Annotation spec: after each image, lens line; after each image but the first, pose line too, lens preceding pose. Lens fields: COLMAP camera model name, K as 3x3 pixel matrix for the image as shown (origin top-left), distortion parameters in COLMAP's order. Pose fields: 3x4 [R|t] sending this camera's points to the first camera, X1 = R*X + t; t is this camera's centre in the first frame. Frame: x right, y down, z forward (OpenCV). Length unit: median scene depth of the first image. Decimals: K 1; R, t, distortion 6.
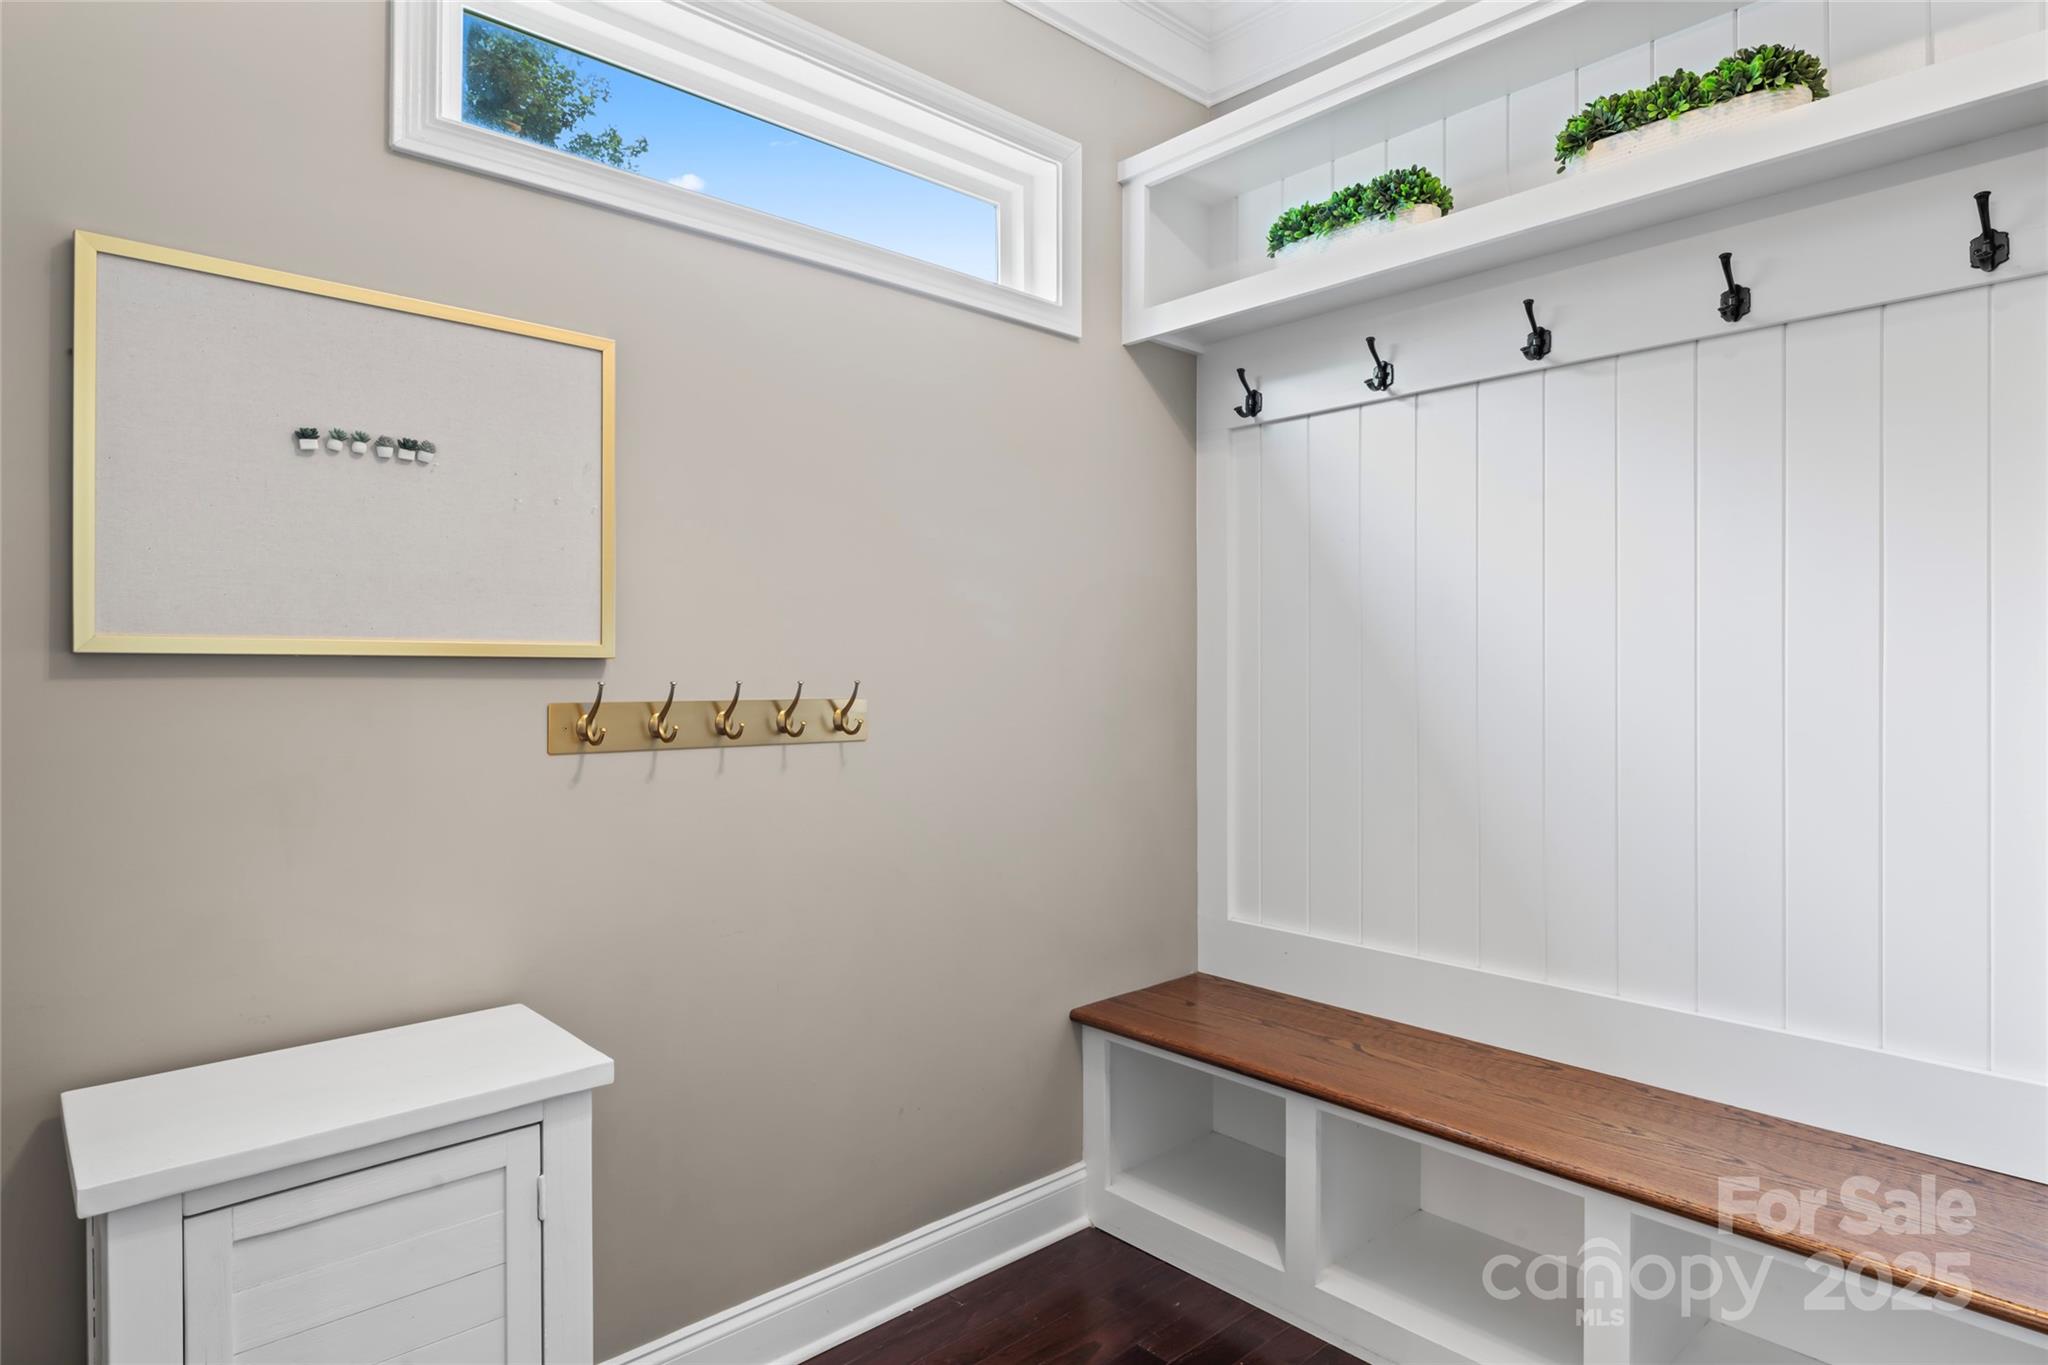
lens RADIAL K [[1127.6, 0, 1028.1], [0, 1127.6, 678.6], [0, 0, 1]] dist [0.000635, -0.002727]
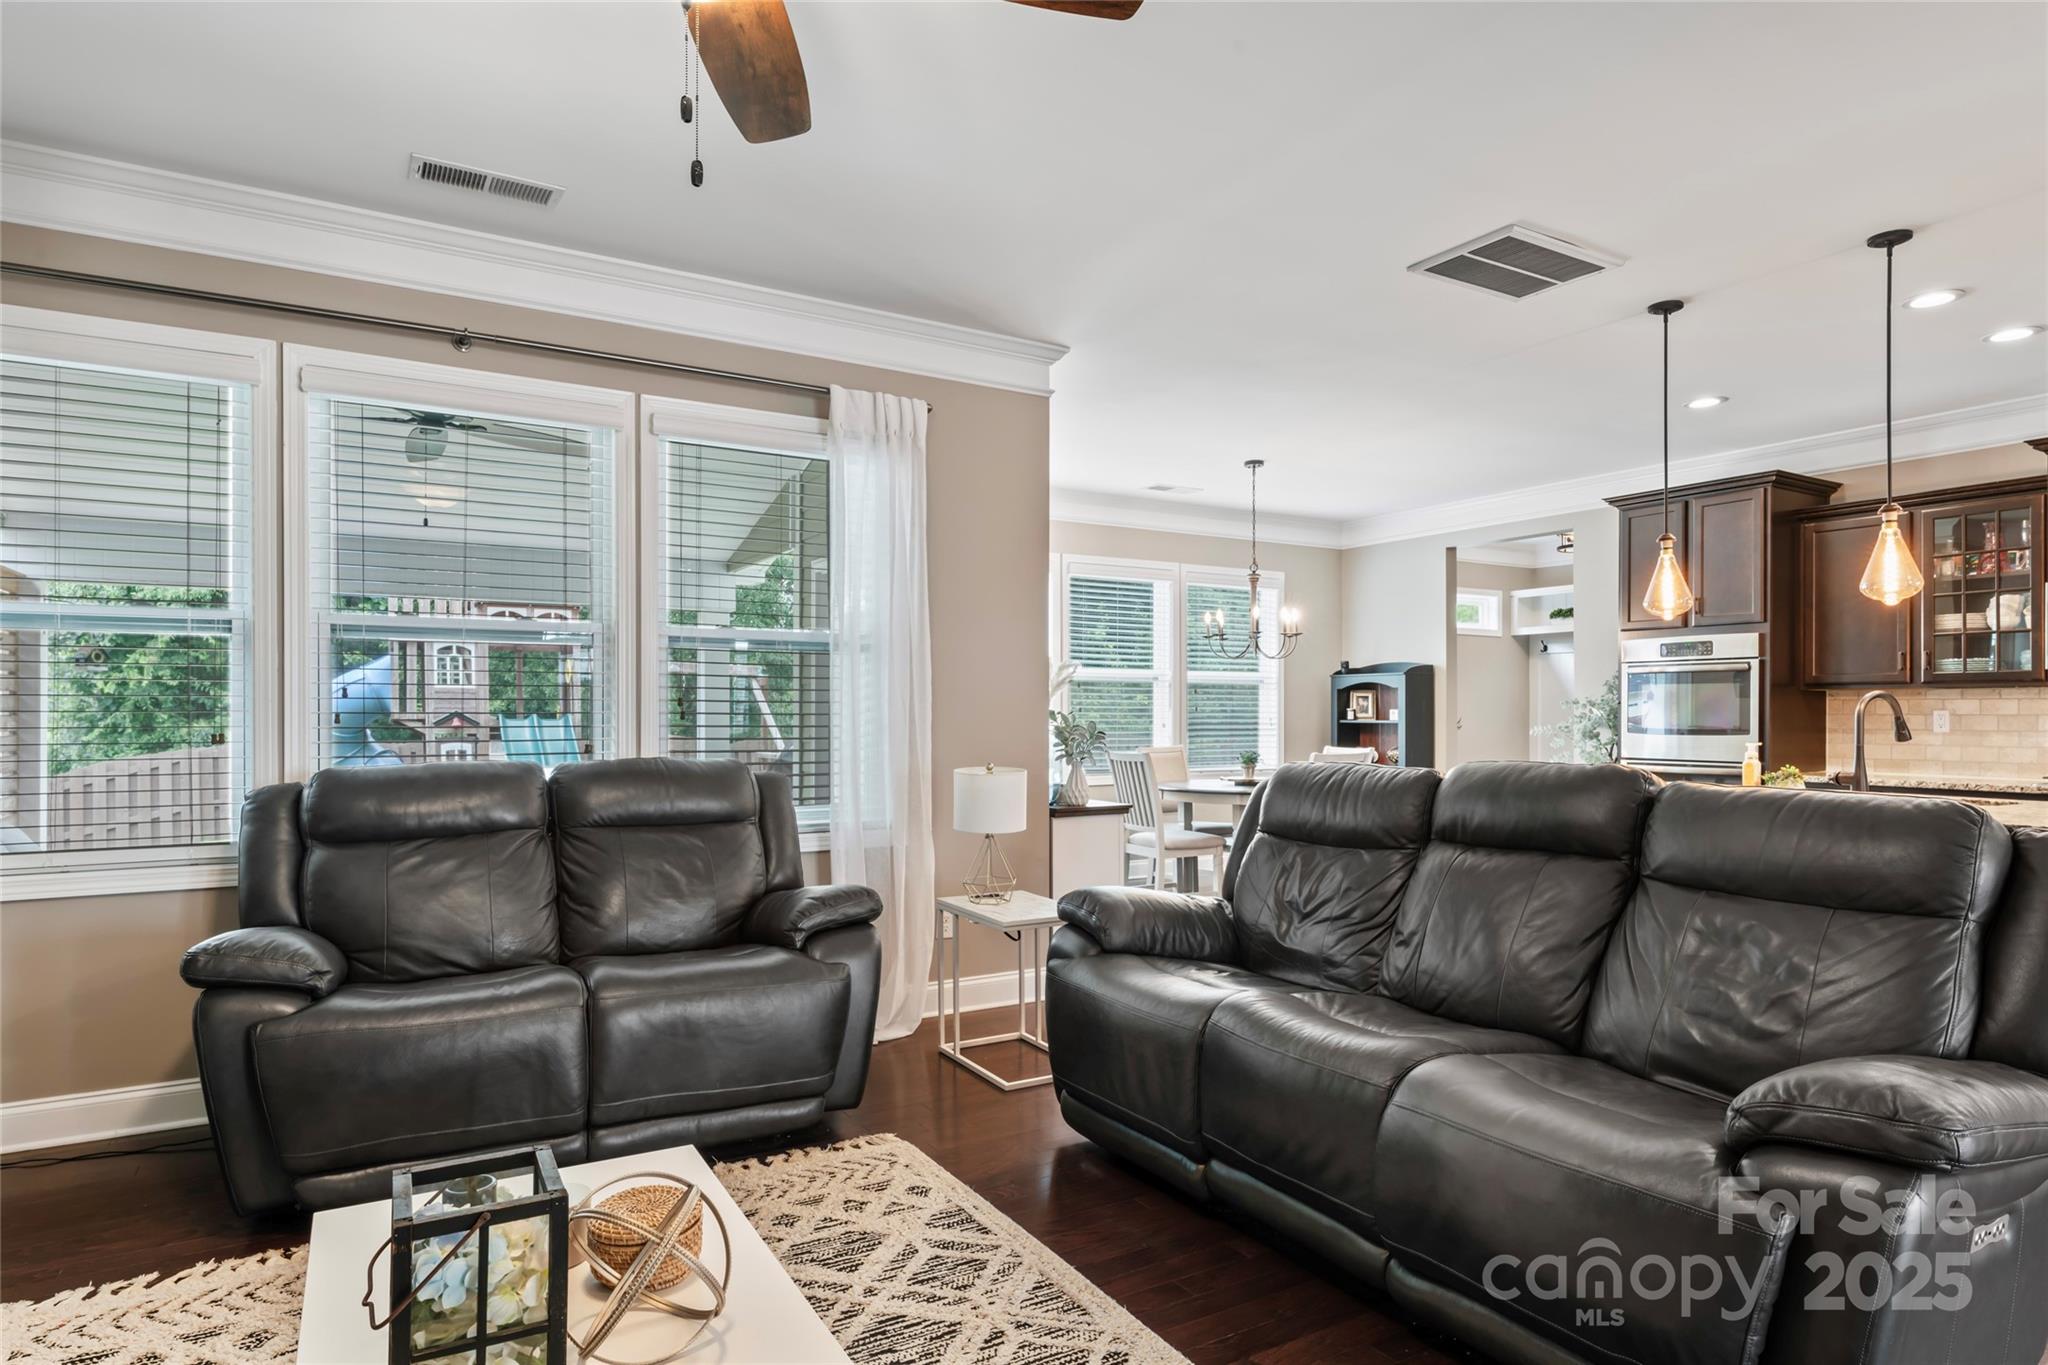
lens RADIAL K [[1127.6, 0, 1010.7], [0, 1127.6, 726.0], [0, 0, 1]] dist [0.000635, -0.002727]
pose [[0.980211, -0.000741, -0.197956, -1.012486], [0.002386, 0.999965, 0.008072, -0.003918], [0.197943, -0.008384, 0.980178, -3.861612]]
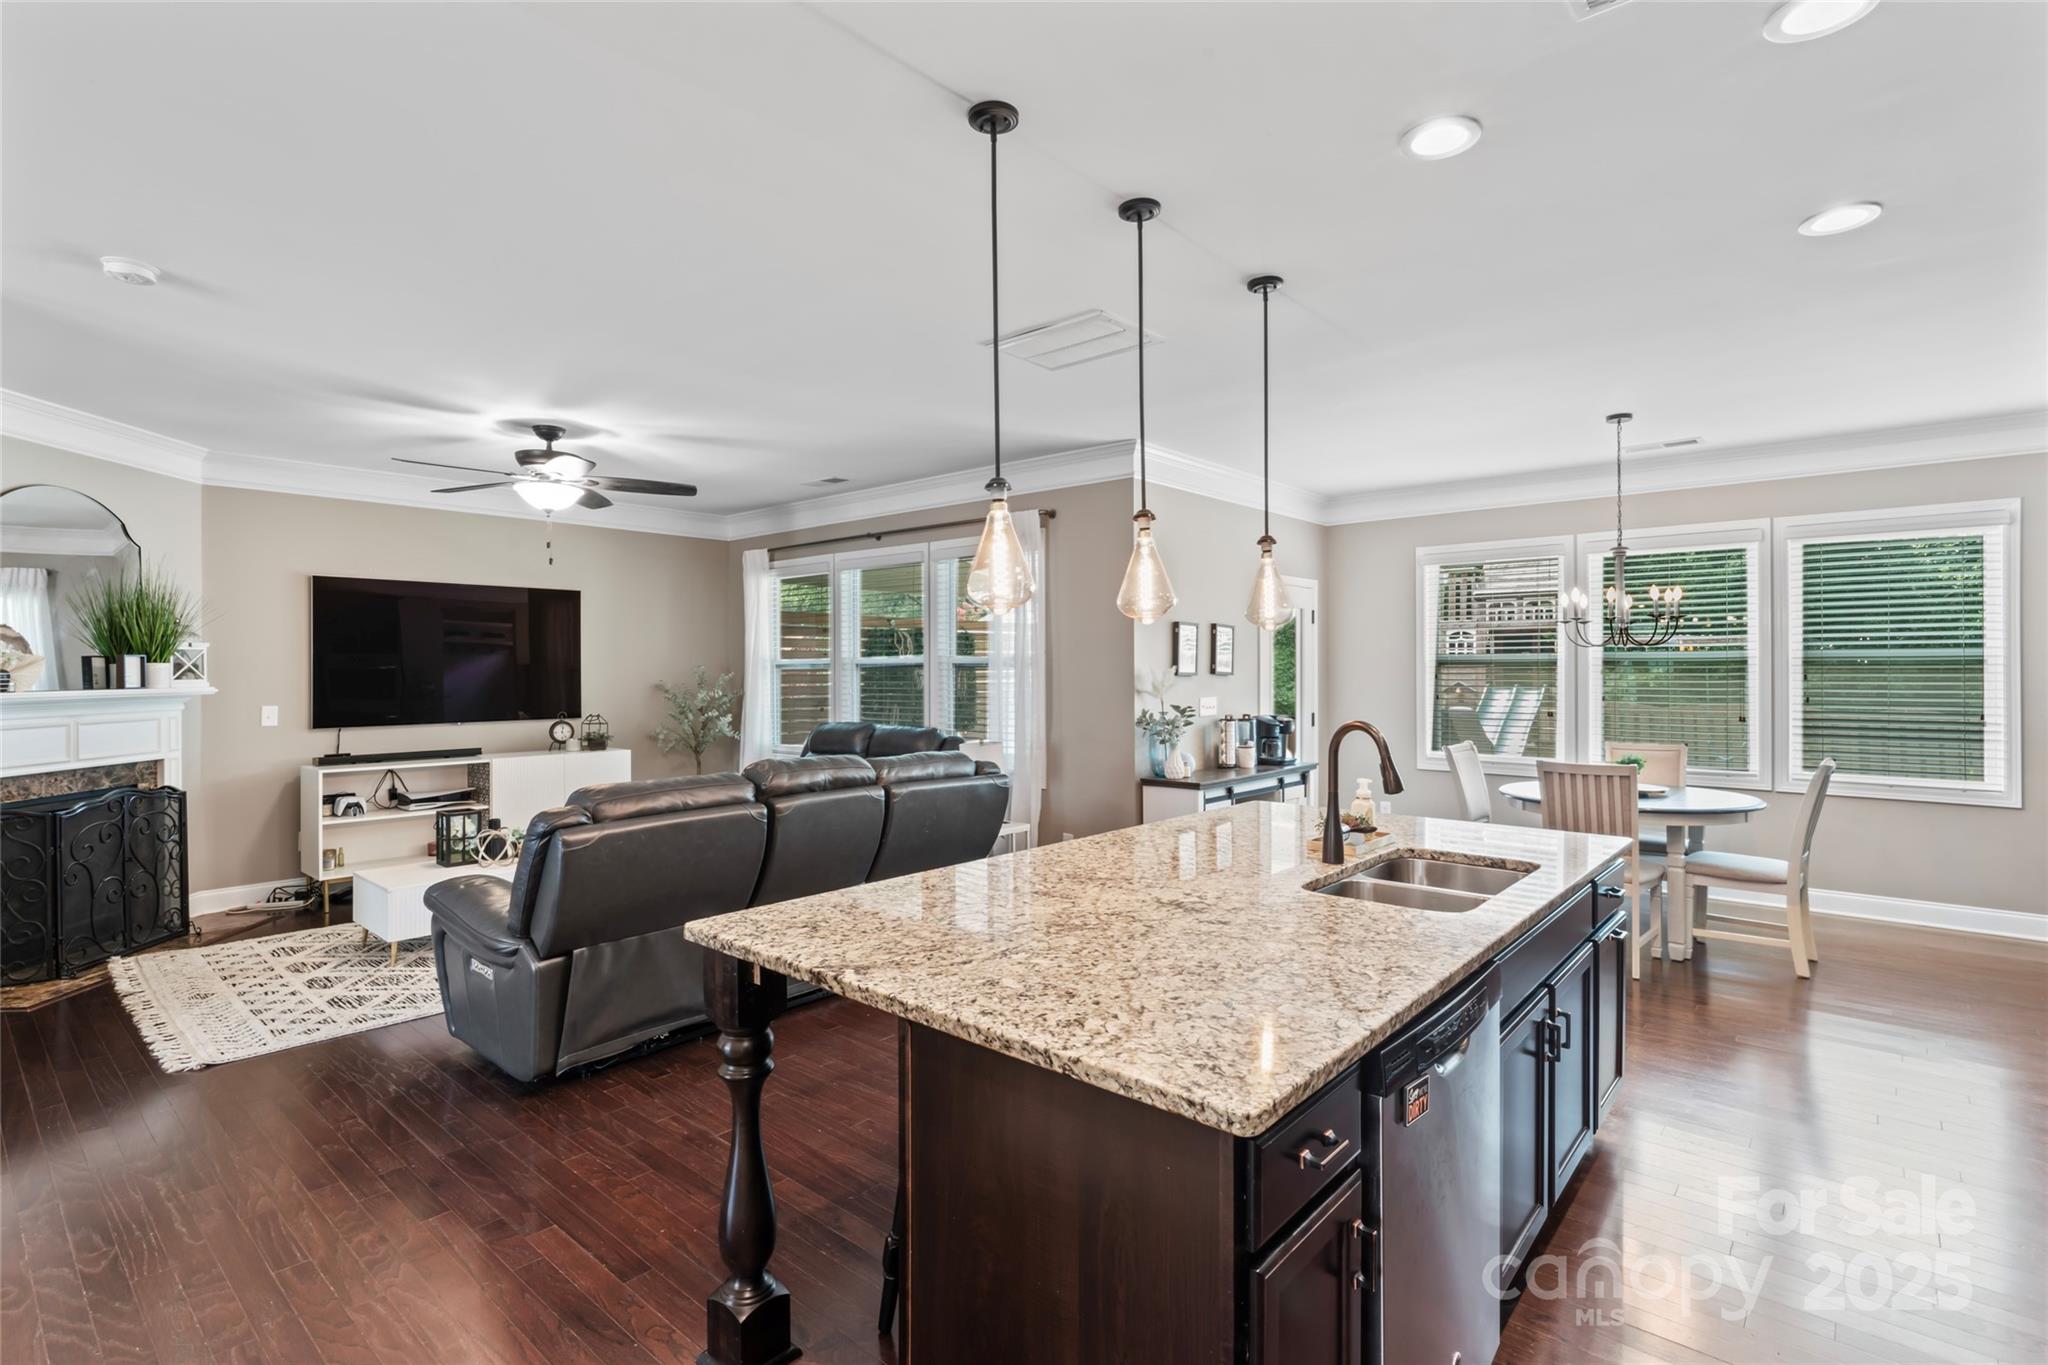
lens RADIAL K [[964.8, 0, 1019.8], [0, 964.8, 667.2], [0, 0, 1]] dist [-0.000638, -0.001369]
pose [[0.131964, -0.008291, -0.991220, 1.095085], [0.001574, 0.999966, -0.008155, -0.096512], [0.991253, -0.000484, 0.131973, -2.350977]]
